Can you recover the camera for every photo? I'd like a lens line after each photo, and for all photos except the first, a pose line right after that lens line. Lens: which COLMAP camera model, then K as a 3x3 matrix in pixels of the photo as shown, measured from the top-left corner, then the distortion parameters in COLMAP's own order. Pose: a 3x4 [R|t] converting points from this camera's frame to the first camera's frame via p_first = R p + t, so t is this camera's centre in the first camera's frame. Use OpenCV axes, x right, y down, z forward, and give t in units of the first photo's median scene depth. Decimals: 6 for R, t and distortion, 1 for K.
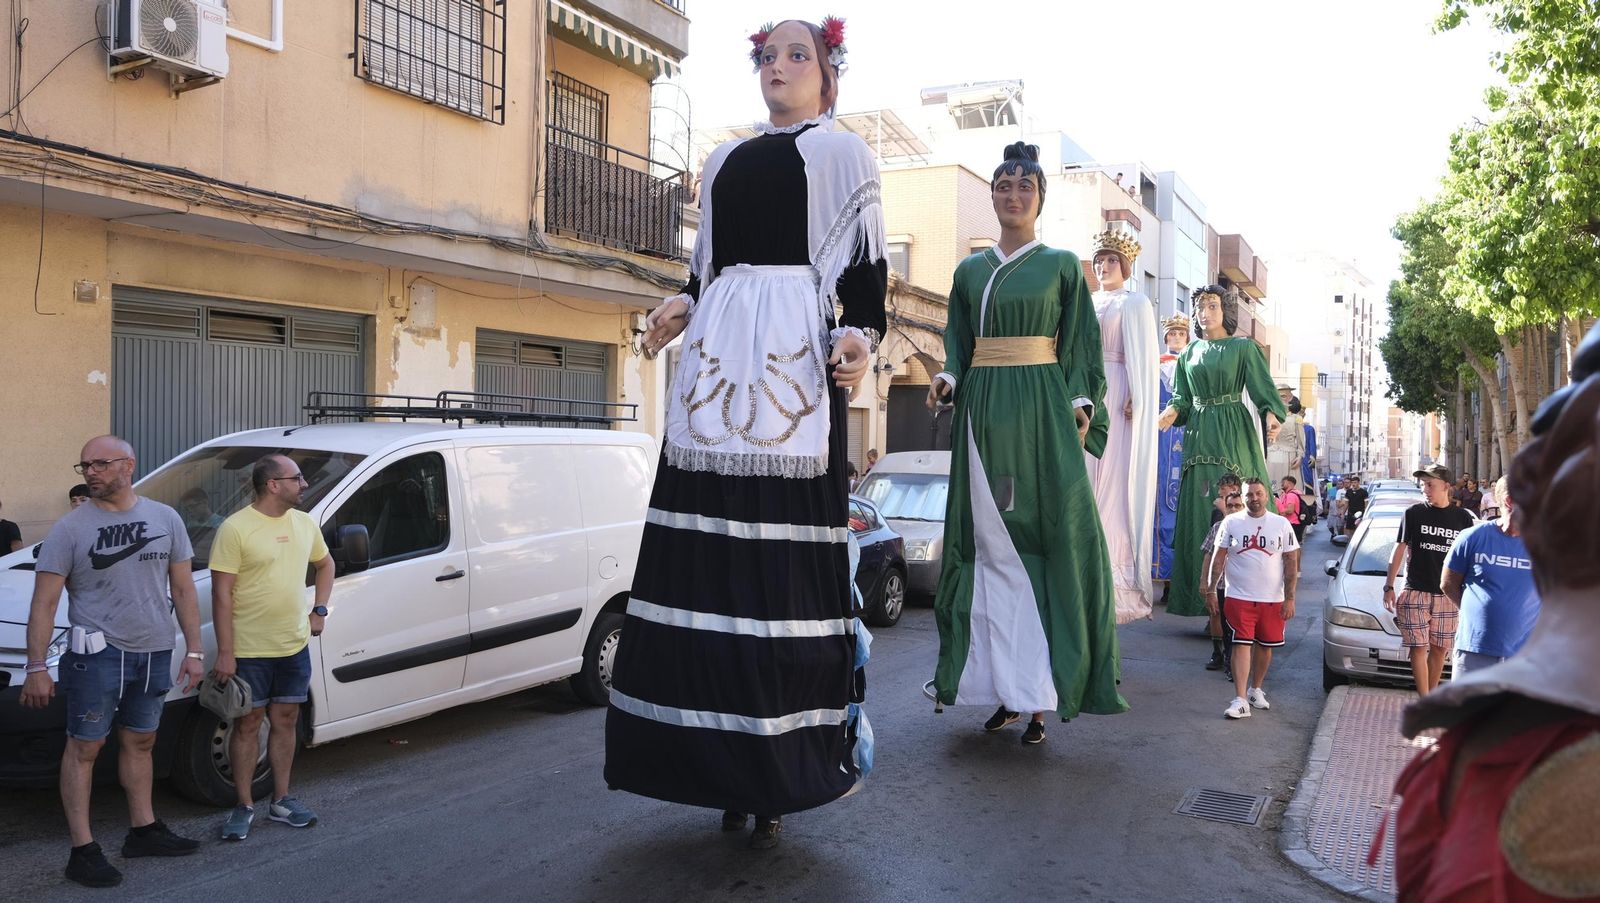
lens RADIAL K [[1184.3, 0, 800.0], [0, 1184.3, 451.5], [0, 0, 1]] dist [-0.025714, 0.010172]
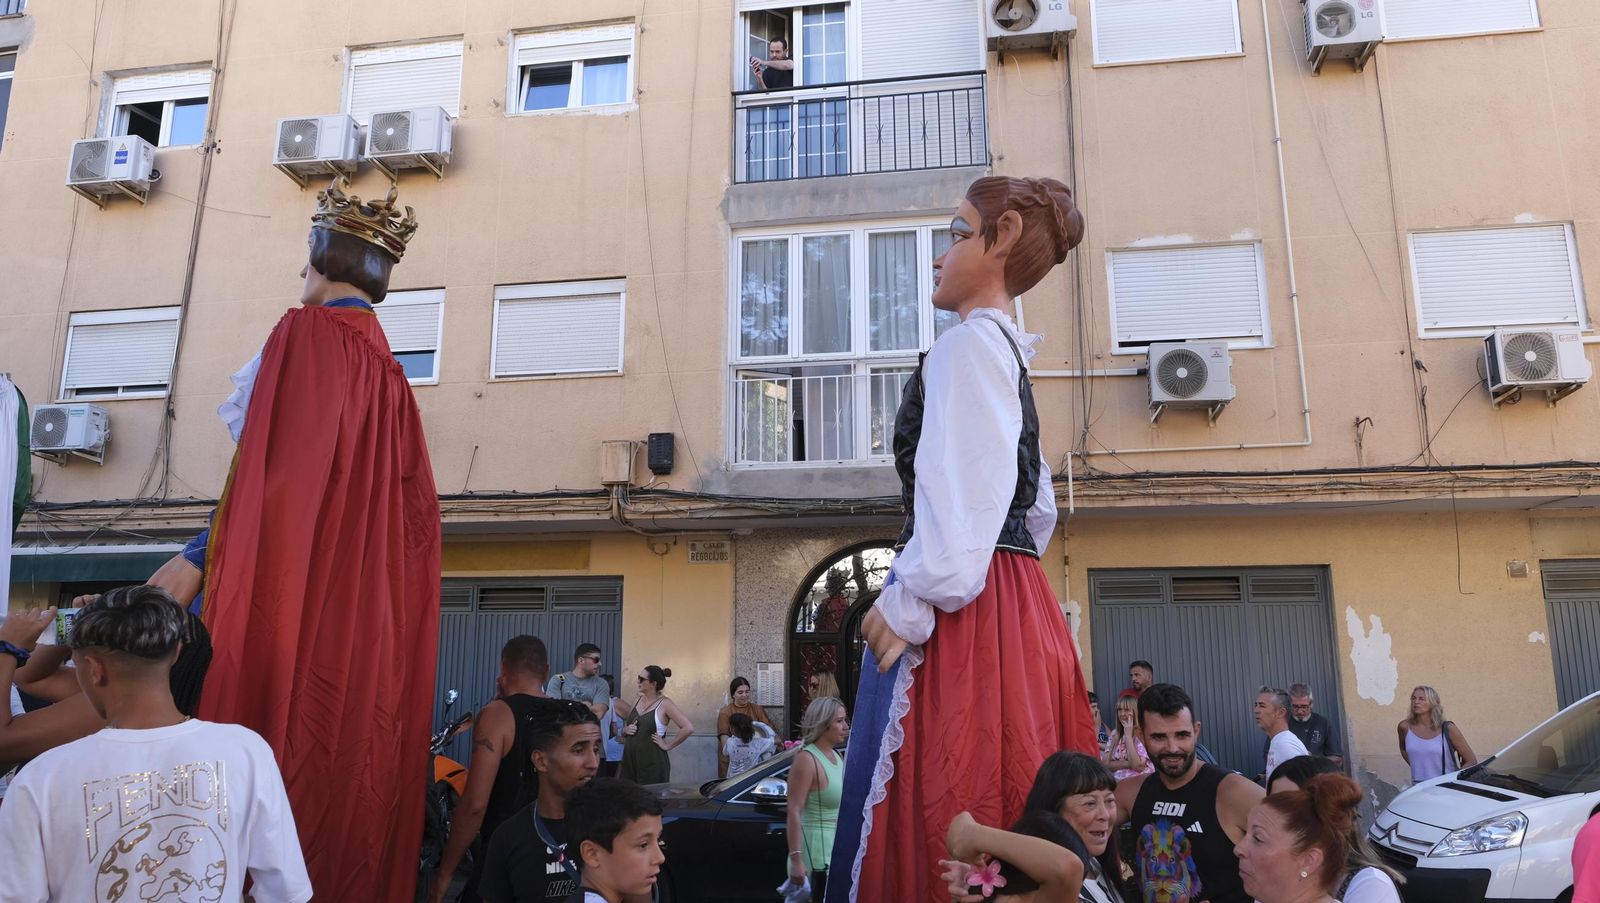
lens RADIAL K [[1080.9, 0, 805.6], [0, 1080.9, 454.5], [0, 0, 1]] dist [-0.028055, 0.008909]
pose [[0.316438, -0.205216, -0.926150, 0.203015], [-0.006659, 0.975815, -0.218496, -0.000393], [0.948590, 0.075308, 0.307419, -0.073219]]
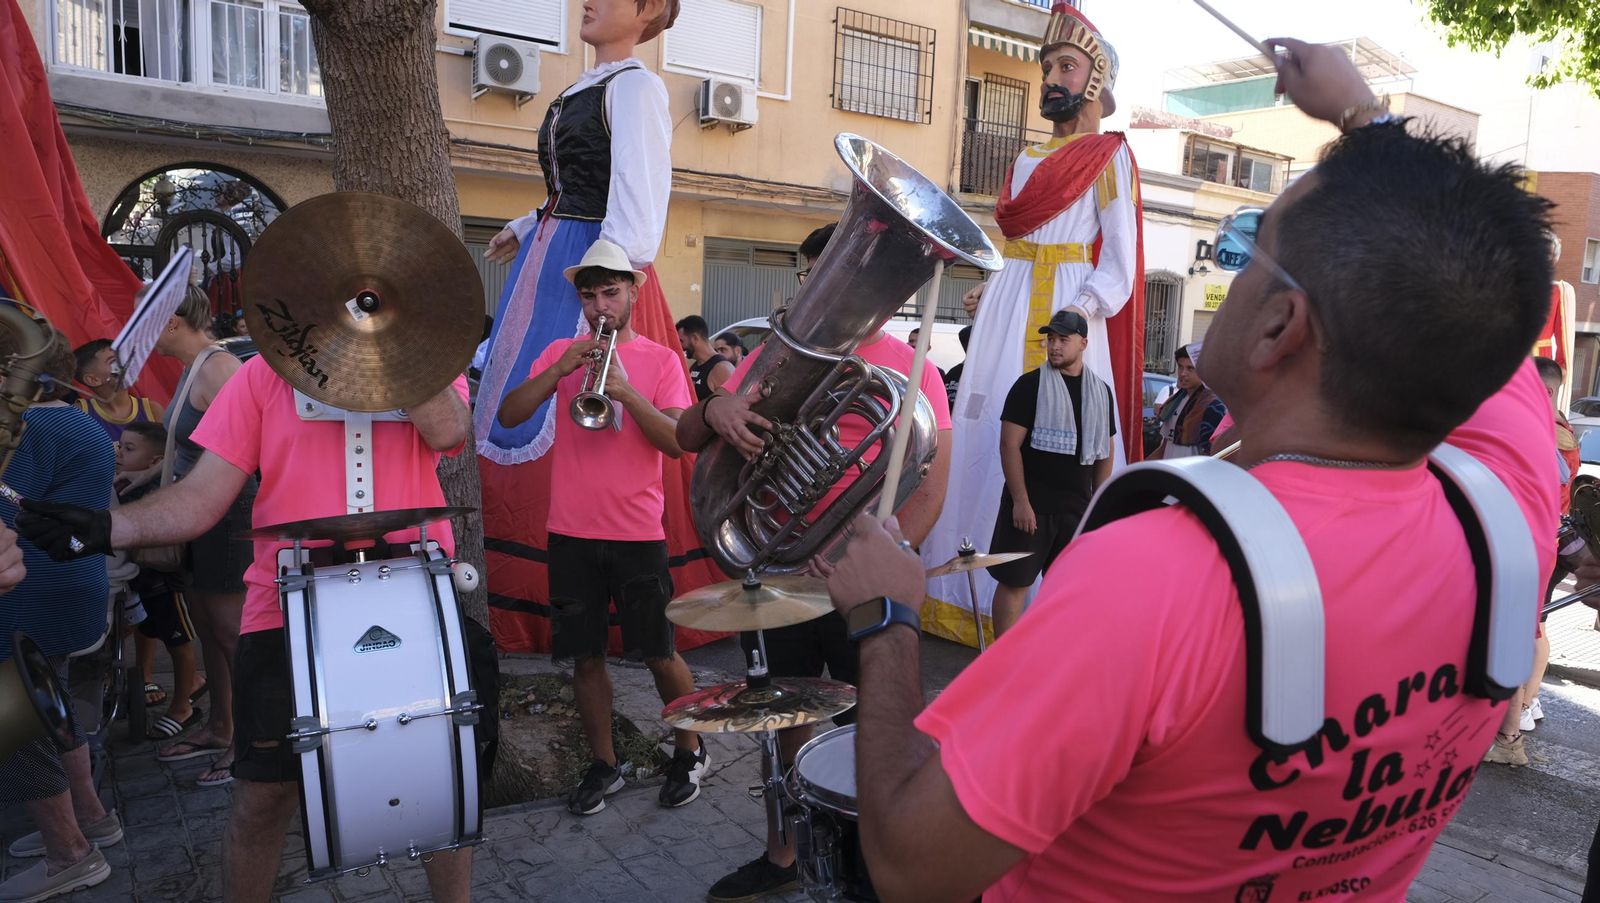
lens RADIAL K [[1079.2, 0, 804.1], [0, 1079.2, 456.1], [0, 0, 1]] dist [-0.033523, 0.017659]
pose [[0.882968, 0.086682, -0.461362, 0.315469], [-0.038483, 0.992862, 0.112891, 0.002526], [0.467854, -0.081924, 0.880001, -0.384255]]
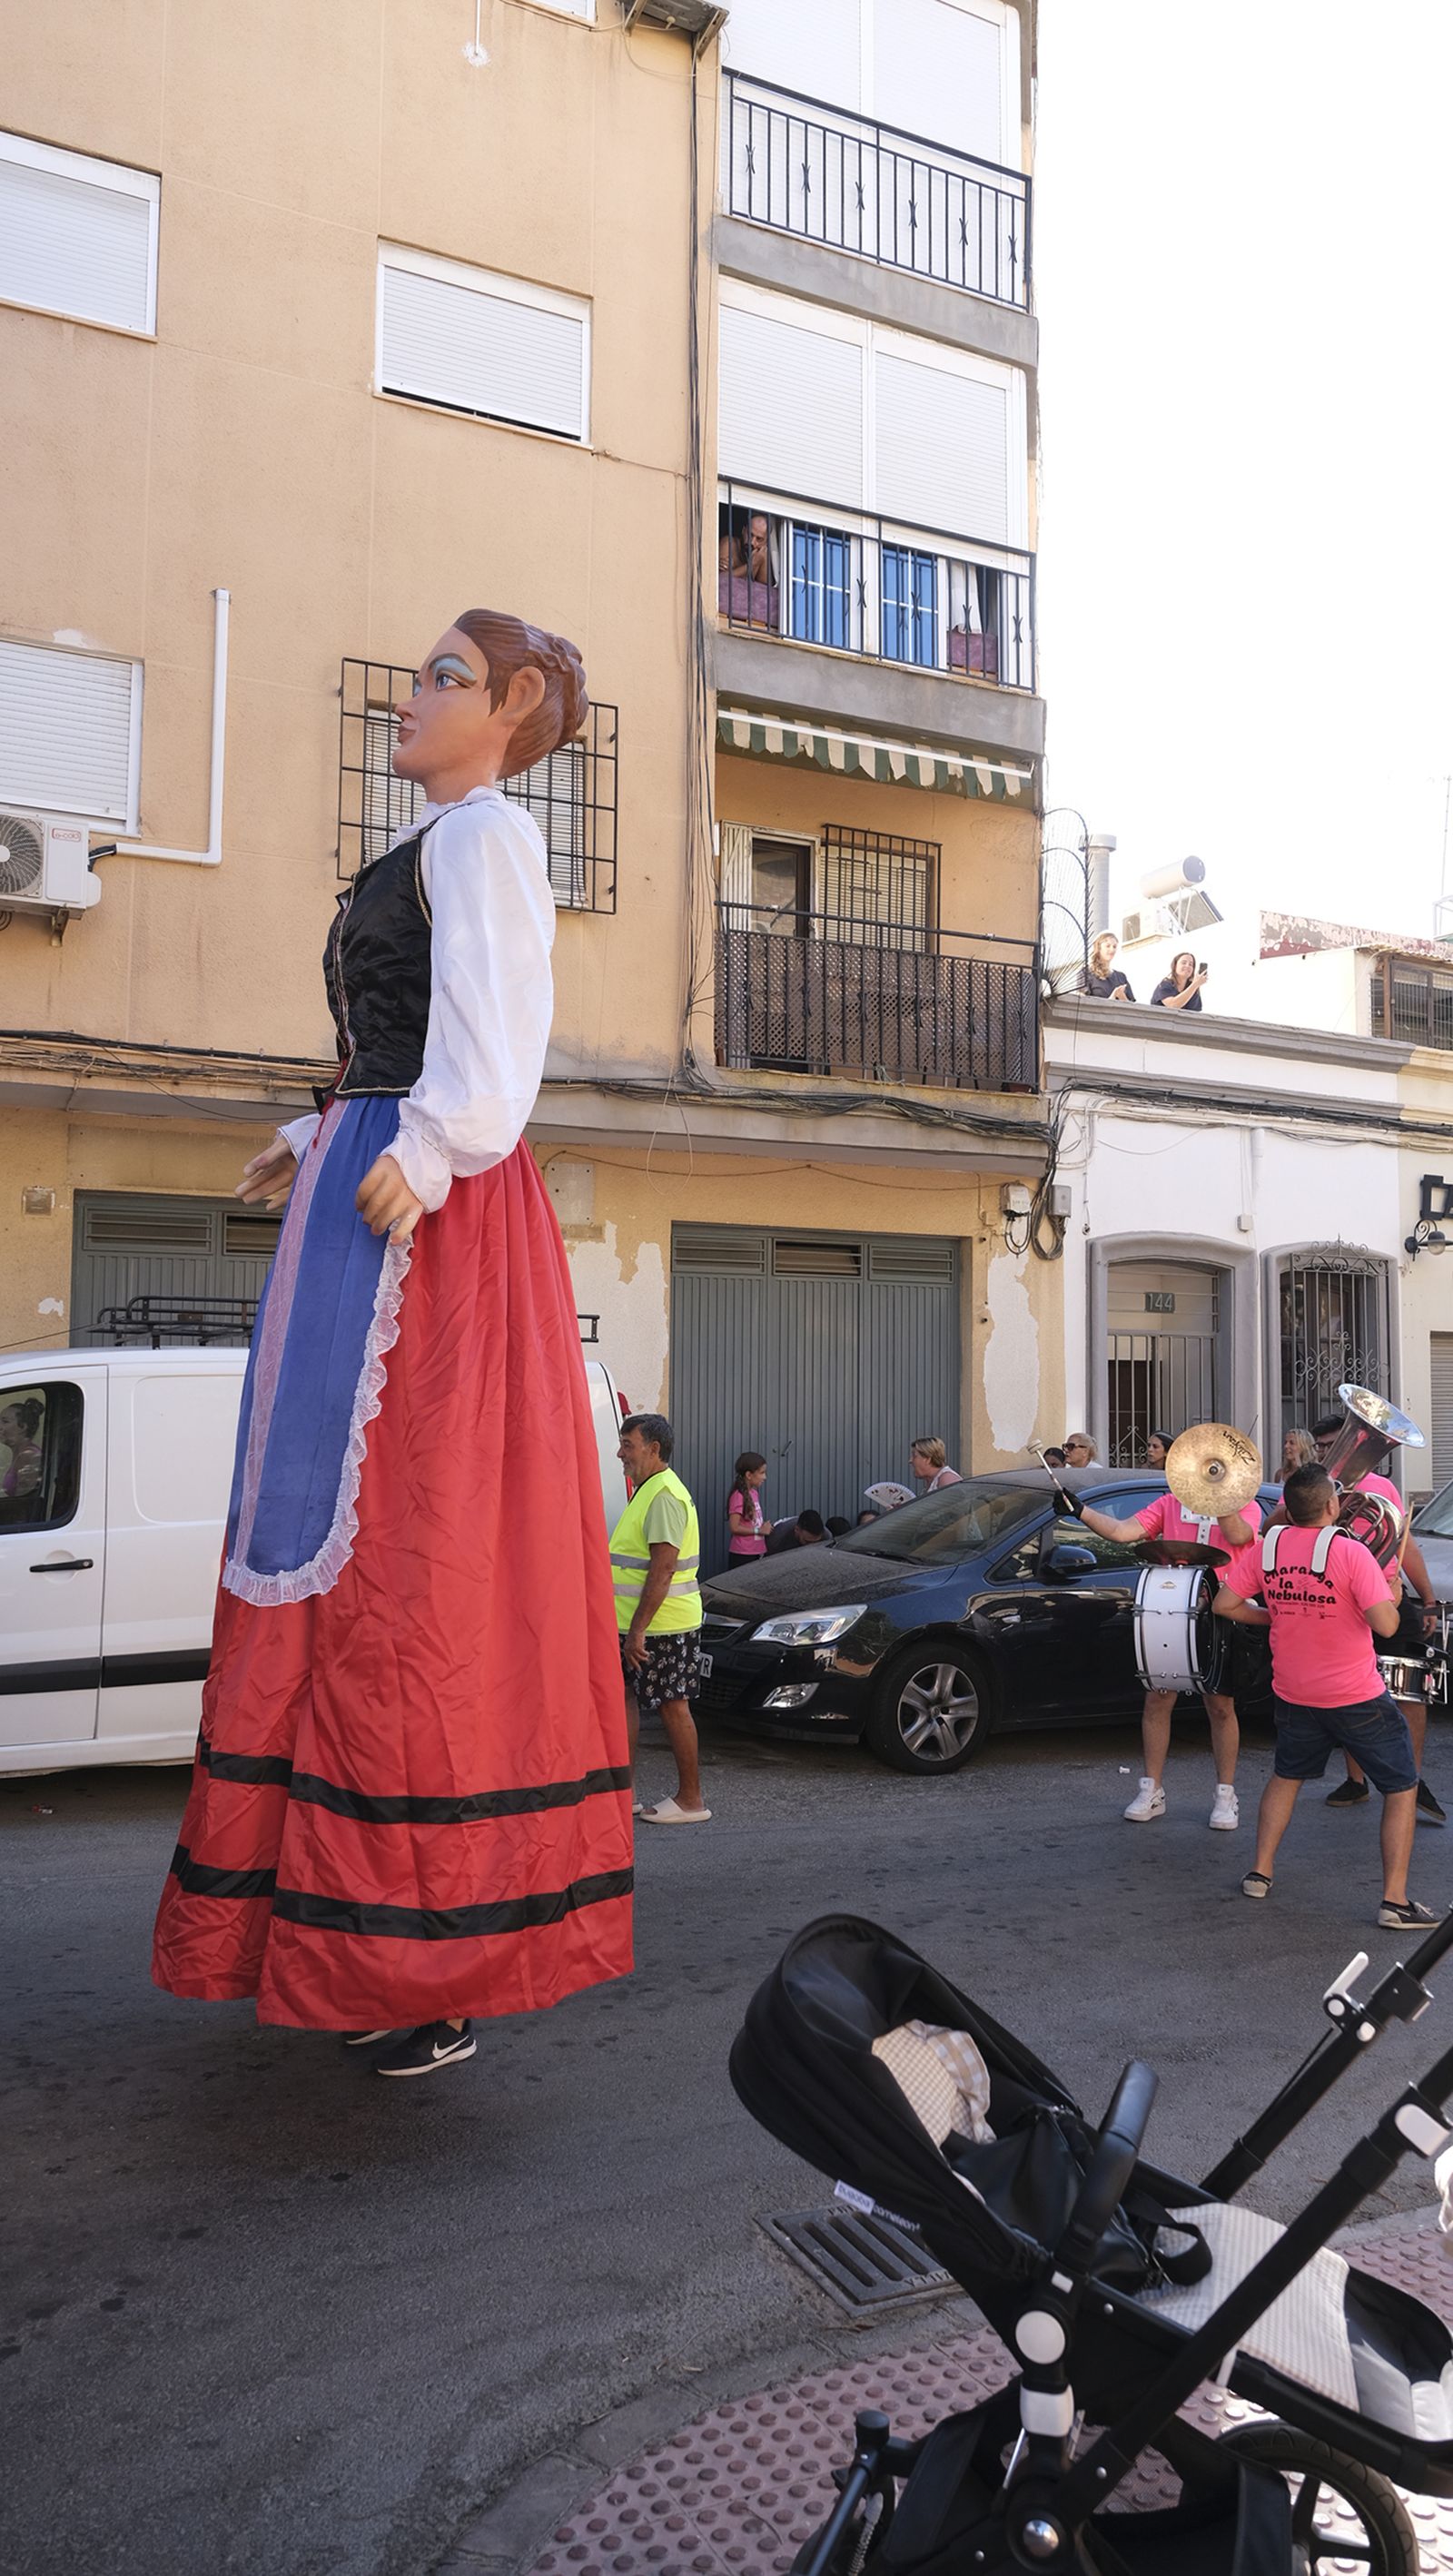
lens RADIAL K [[1741.0, 0, 722.9], [0, 1741.0, 1287.8], [0, 0, 1]] dist [-0.031408, 0.018395]
pose [[0.796590, -0.049421, -0.602497, 0.410814], [-0.004281, 0.996166, -0.087373, 0.021813], [0.604505, 0.072180, 0.793324, 0.294386]]
